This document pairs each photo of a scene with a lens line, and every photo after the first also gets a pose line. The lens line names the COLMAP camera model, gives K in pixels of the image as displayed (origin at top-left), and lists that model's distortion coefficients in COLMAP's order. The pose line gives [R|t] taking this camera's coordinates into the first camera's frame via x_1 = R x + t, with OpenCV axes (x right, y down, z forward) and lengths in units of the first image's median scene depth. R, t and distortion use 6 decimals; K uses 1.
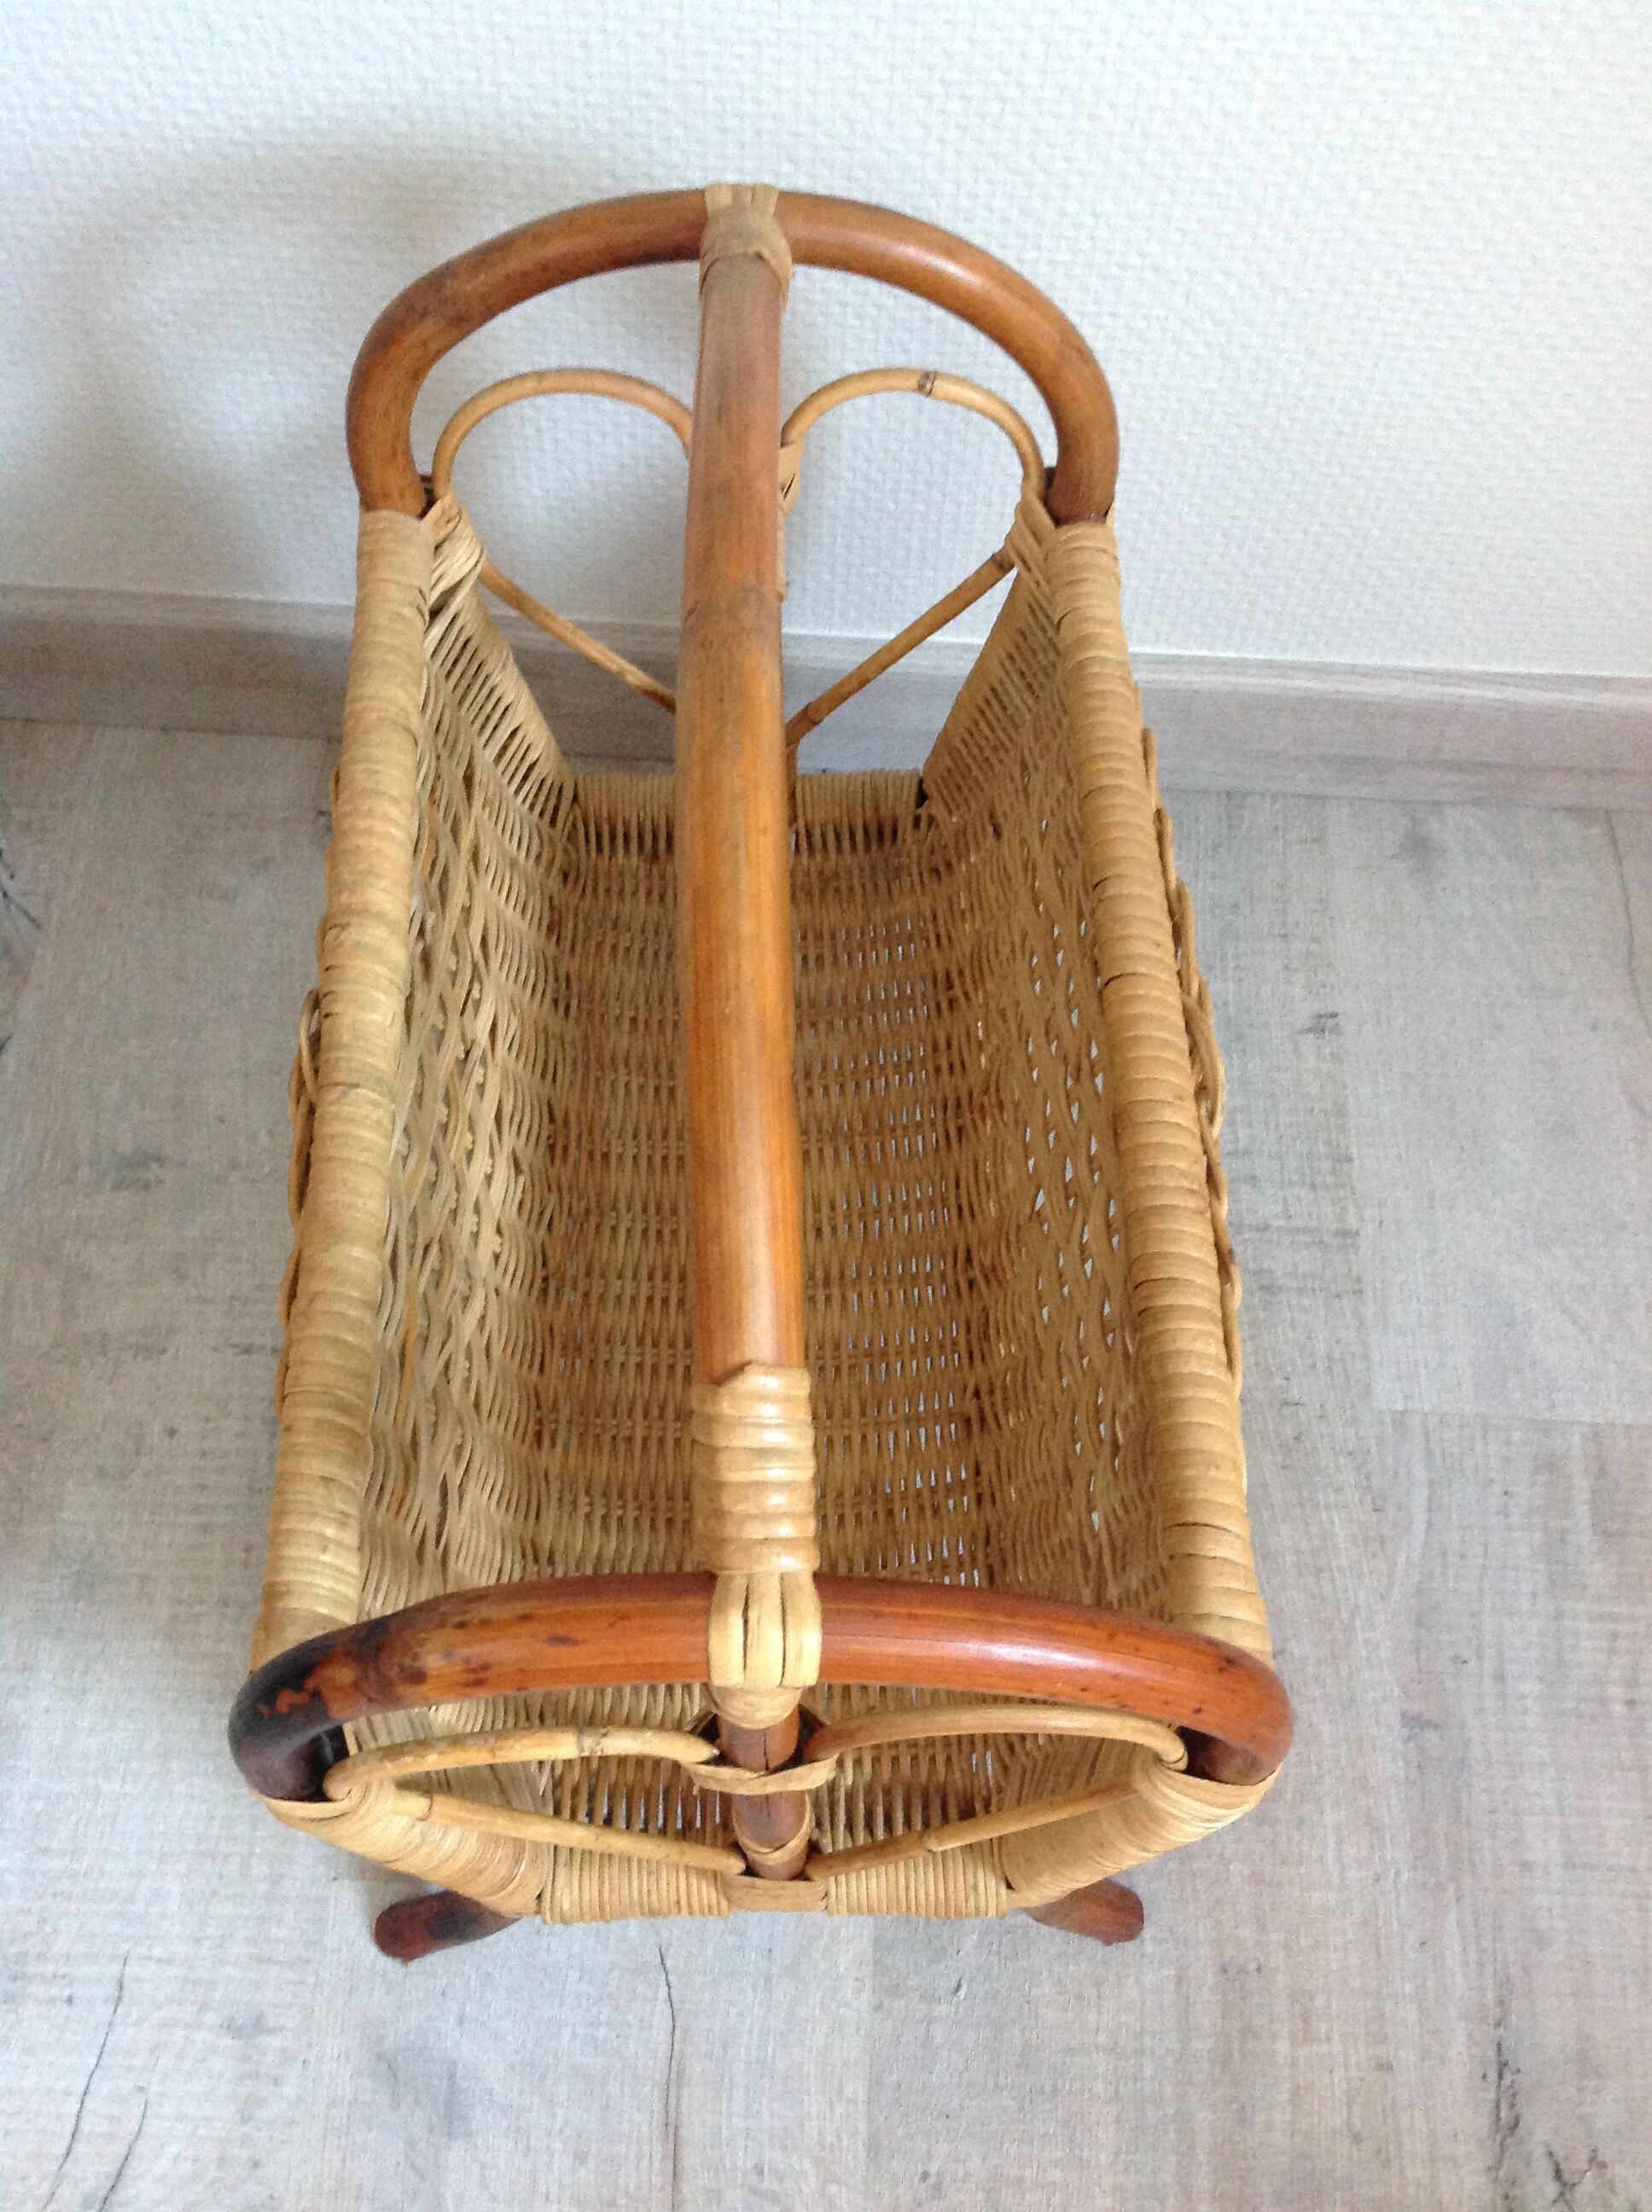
lens RADIAL K [[2102.0, 0, 806.4], [0, 2102.0, 1062.4], [0, 0, 1]] dist [-0.008895, 0.000000]
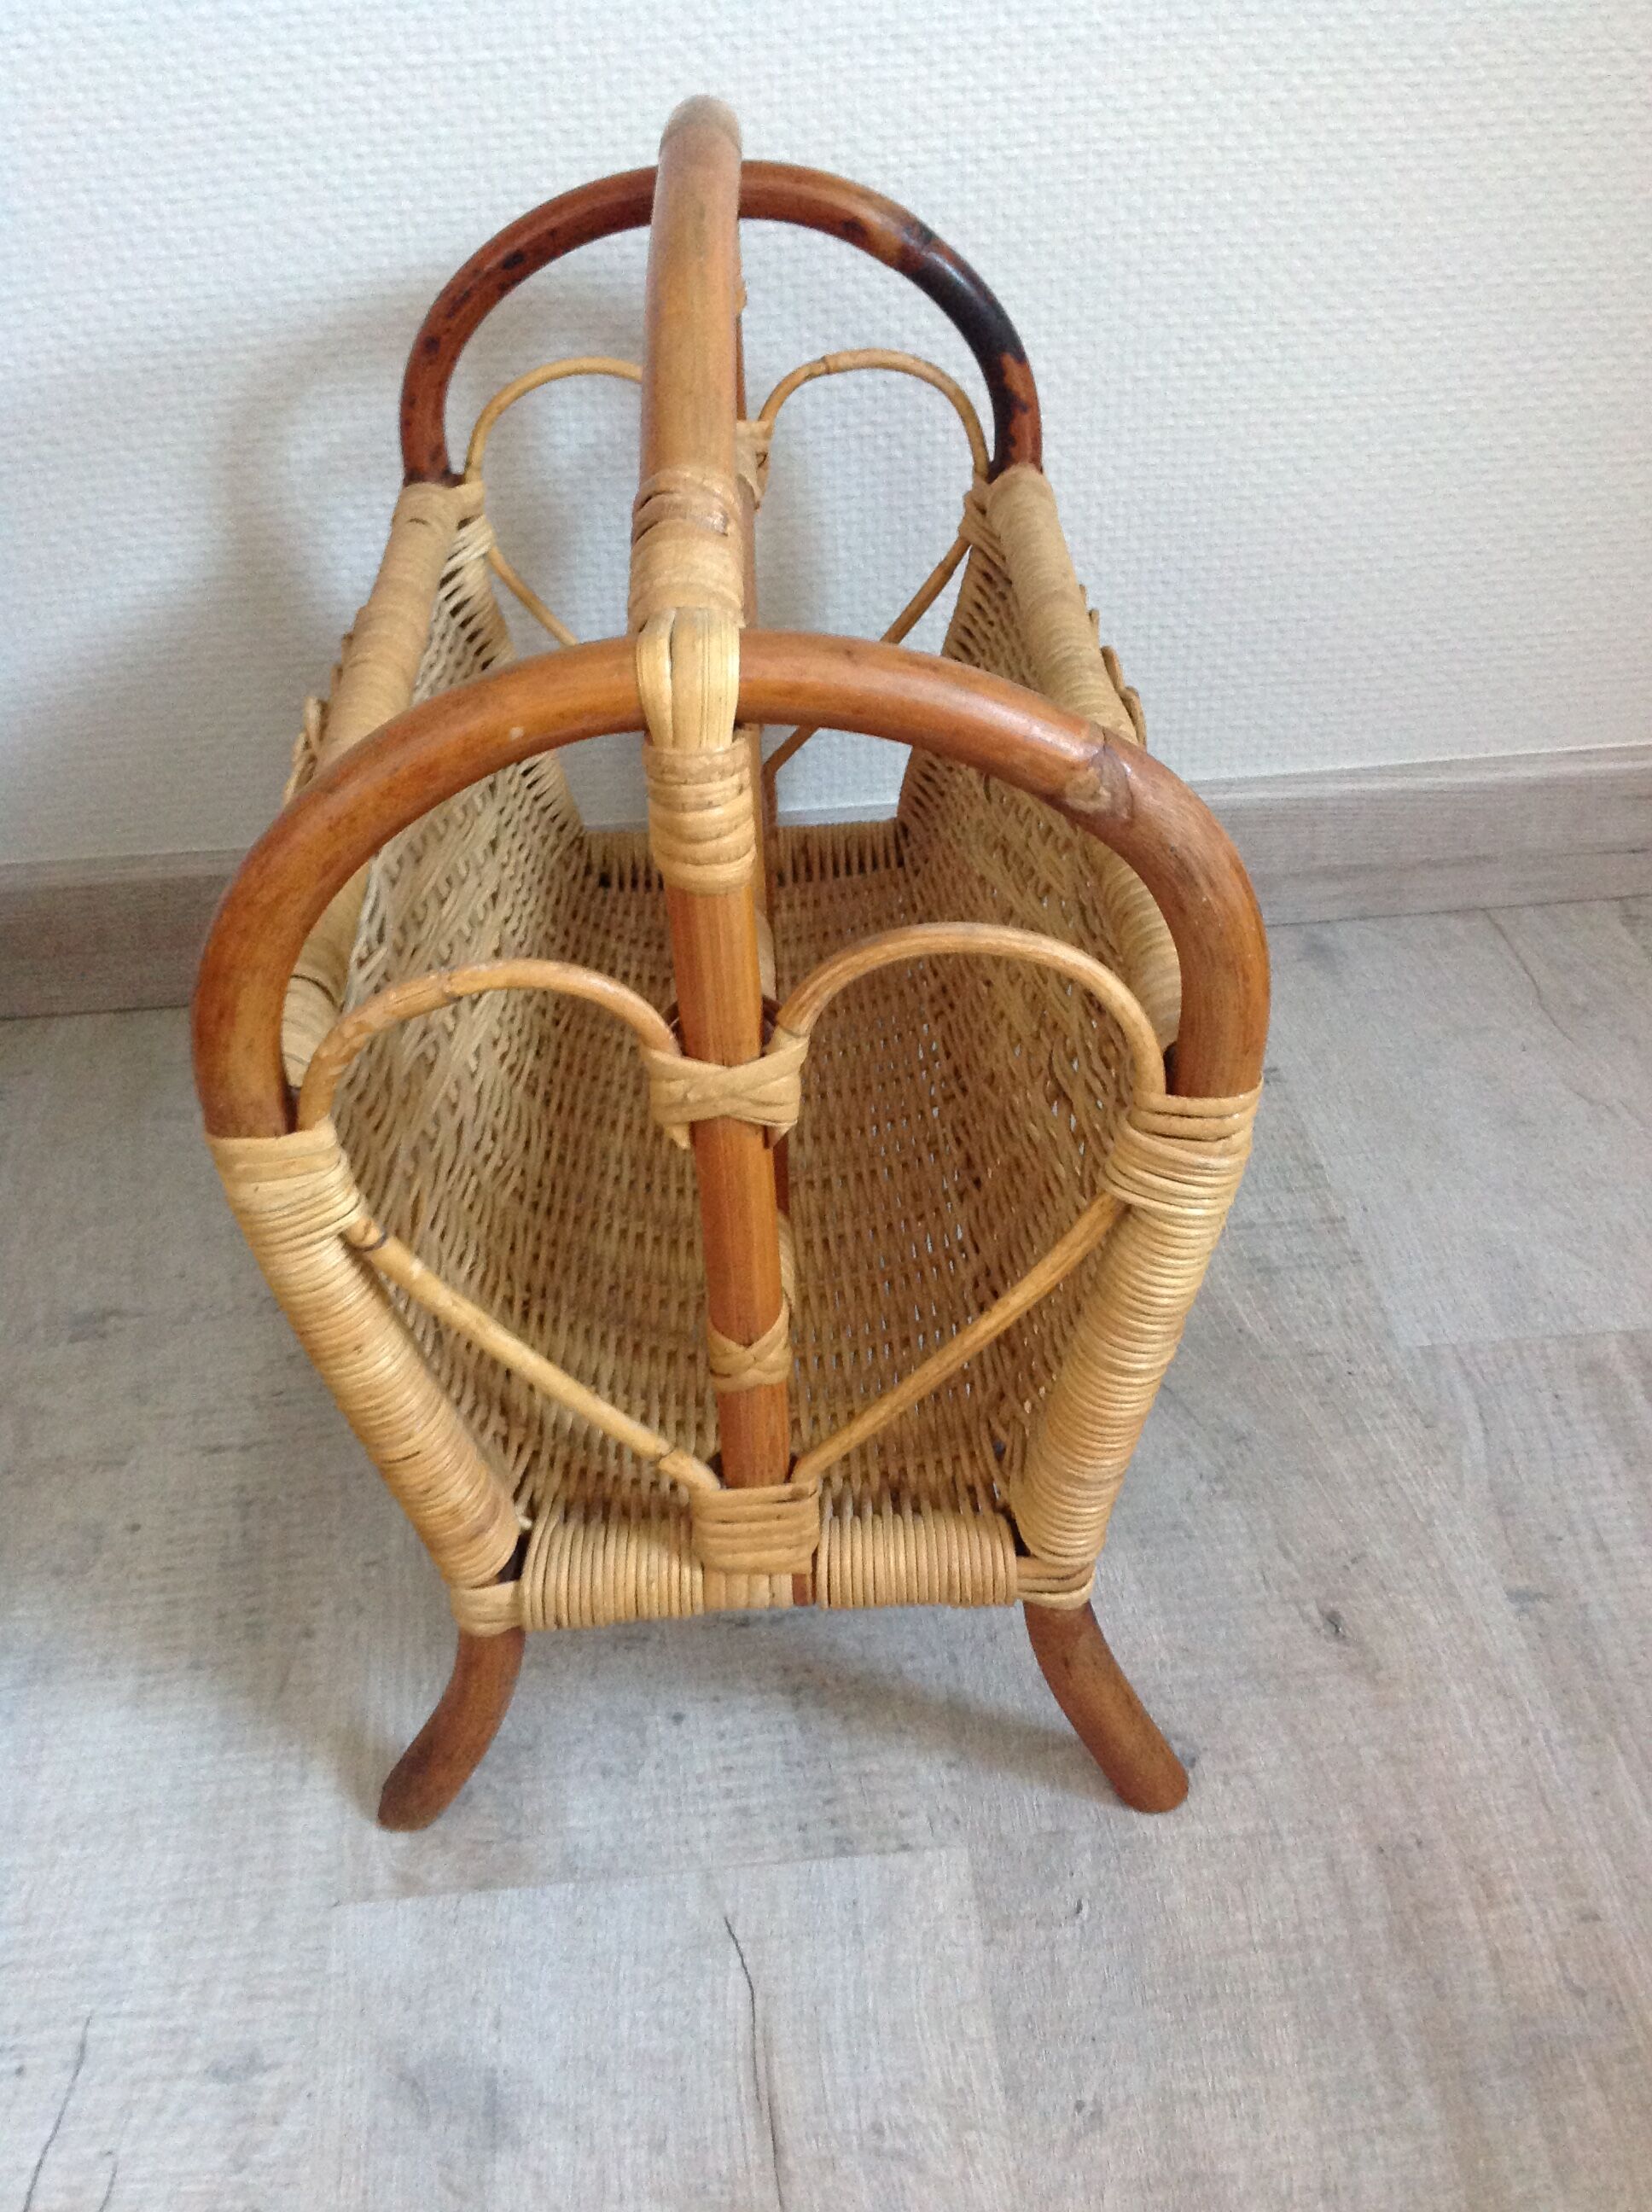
lens RADIAL K [[2102.0, 0, 810.0], [0, 2102.0, 1095.9], [0, 0, 1]] dist [-0.008895, 0.000000]
pose [[0.990841, -0.120226, 0.061483, -0.048335], [0.134867, 0.903812, -0.406123, 0.472560], [-0.006742, 0.410695, 0.911748, 0.090247]]
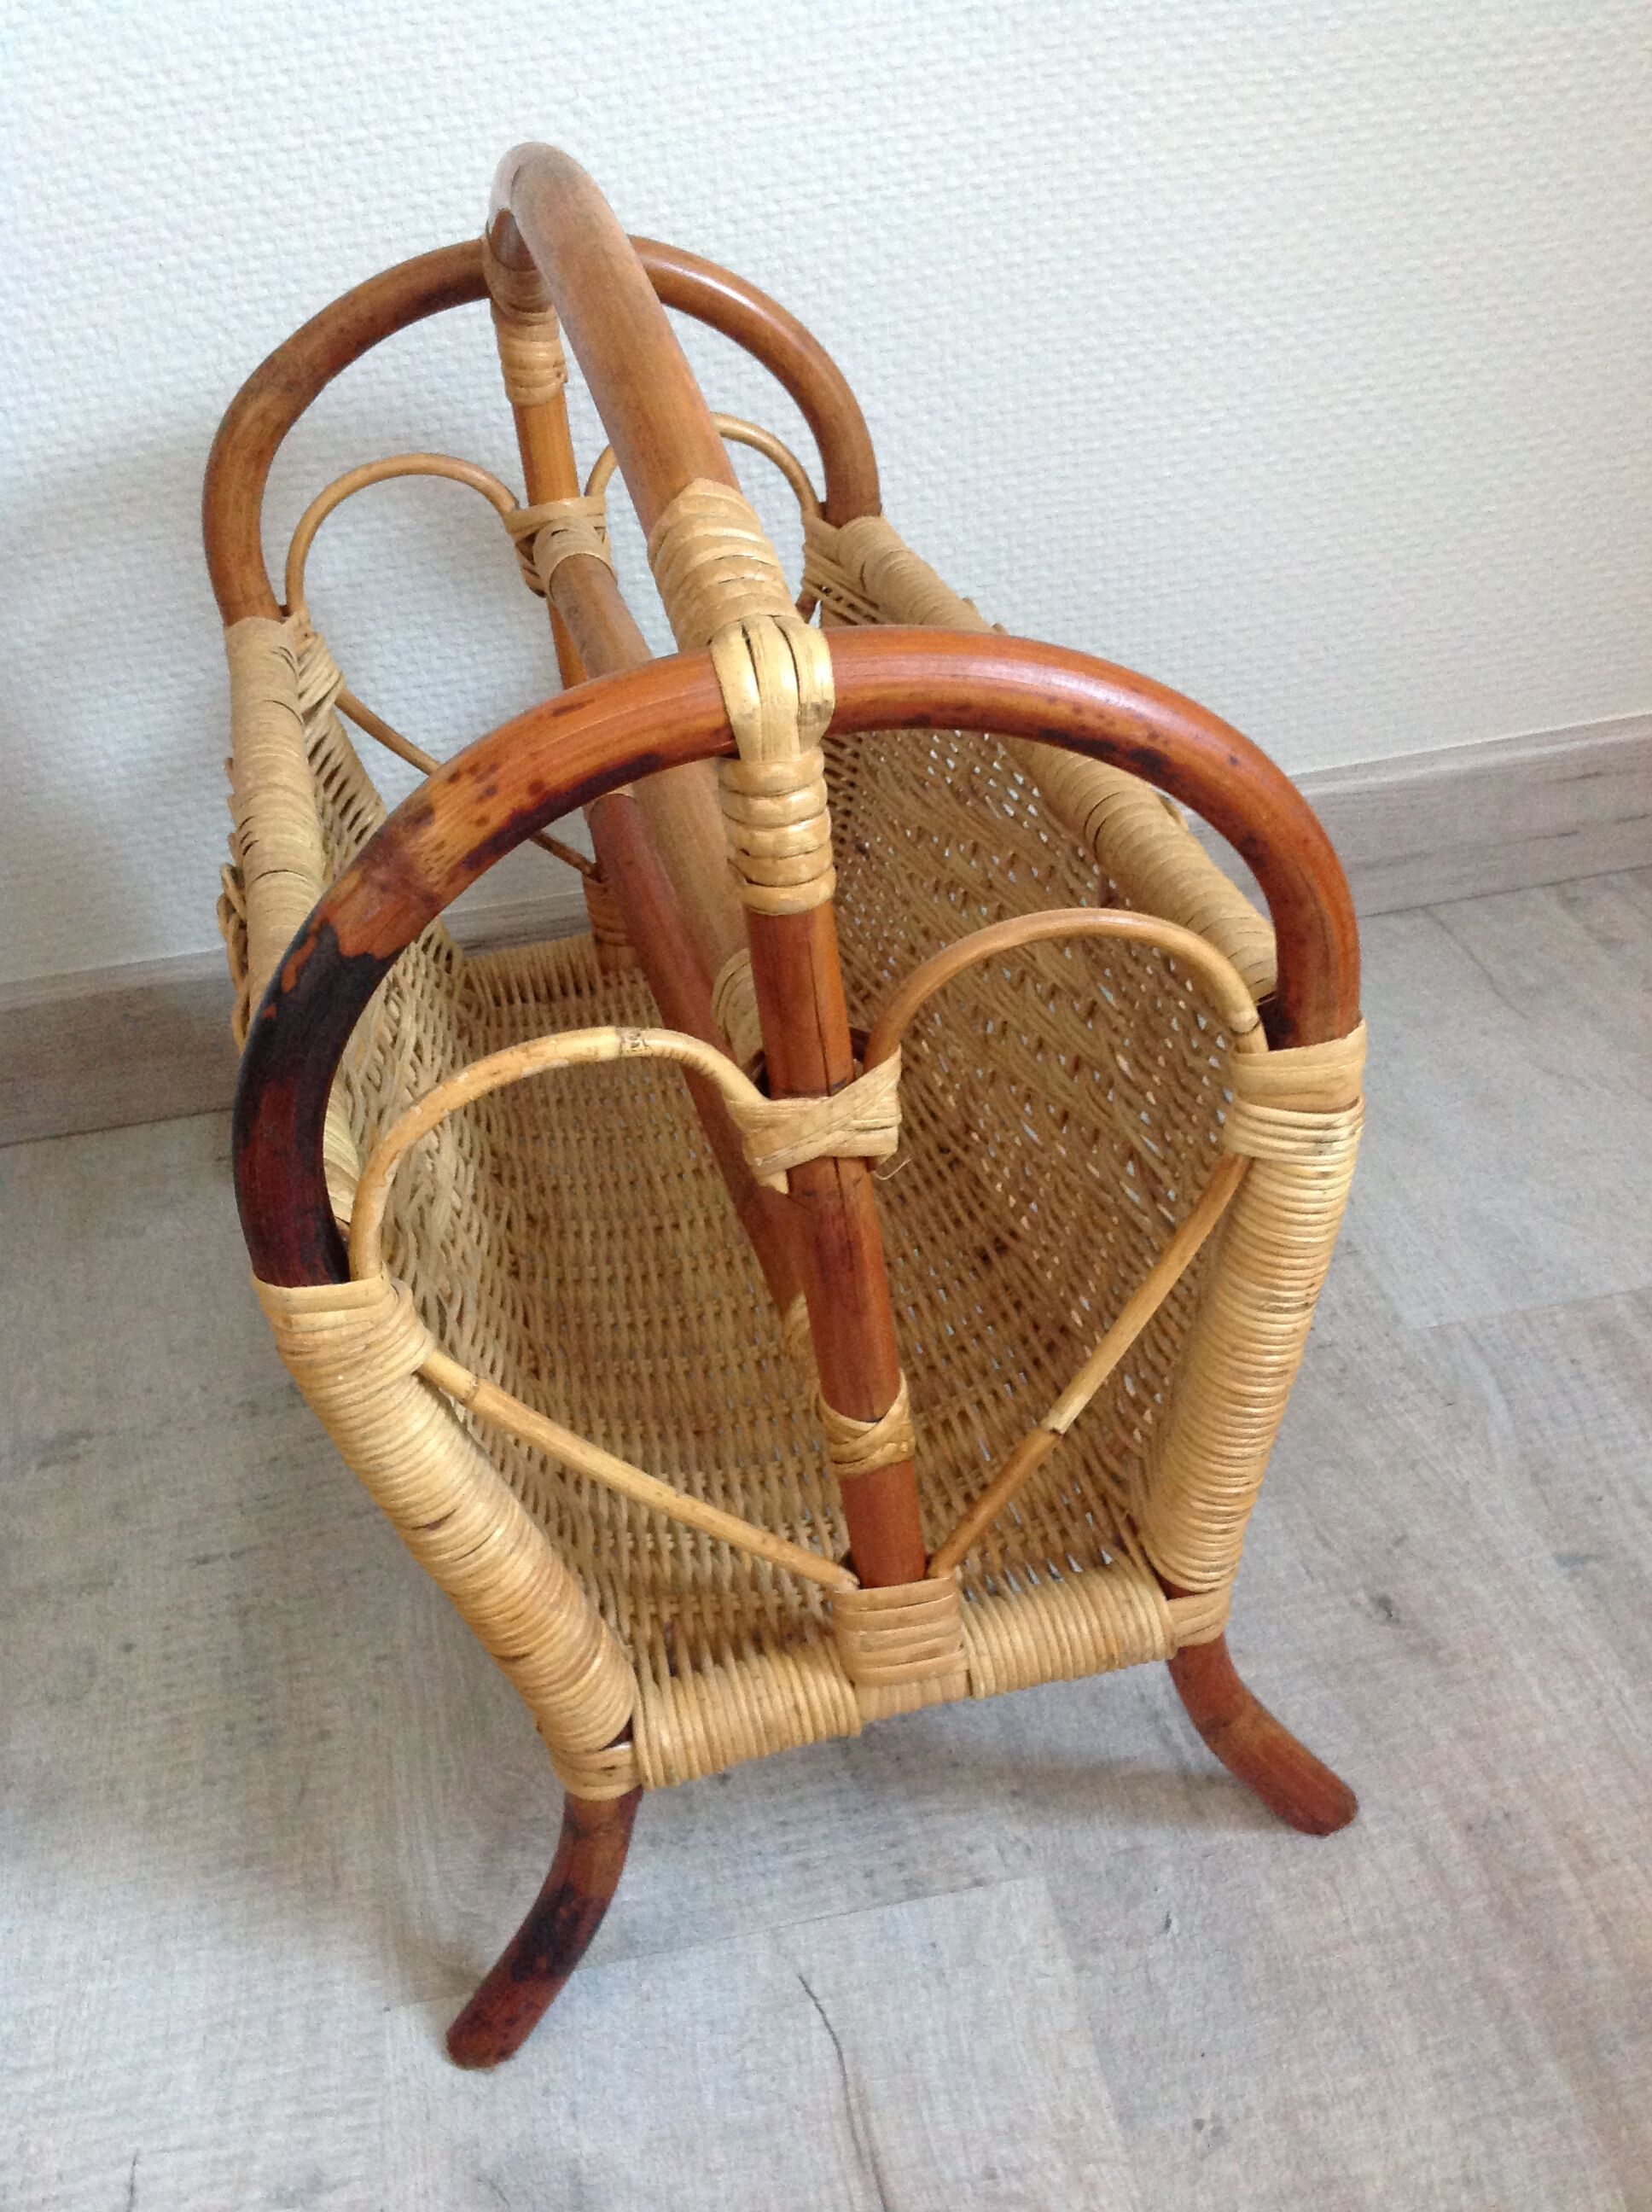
lens RADIAL K [[2102.0, 0, 799.4], [0, 2102.0, 1103.3], [0, 0, 1]] dist [-0.008895, 0.000000]
pose [[0.971443, -0.211037, 0.108450, -0.087251], [0.237261, 0.859678, -0.452394, 0.500407], [0.002240, 0.465206, 0.885199, 0.133127]]
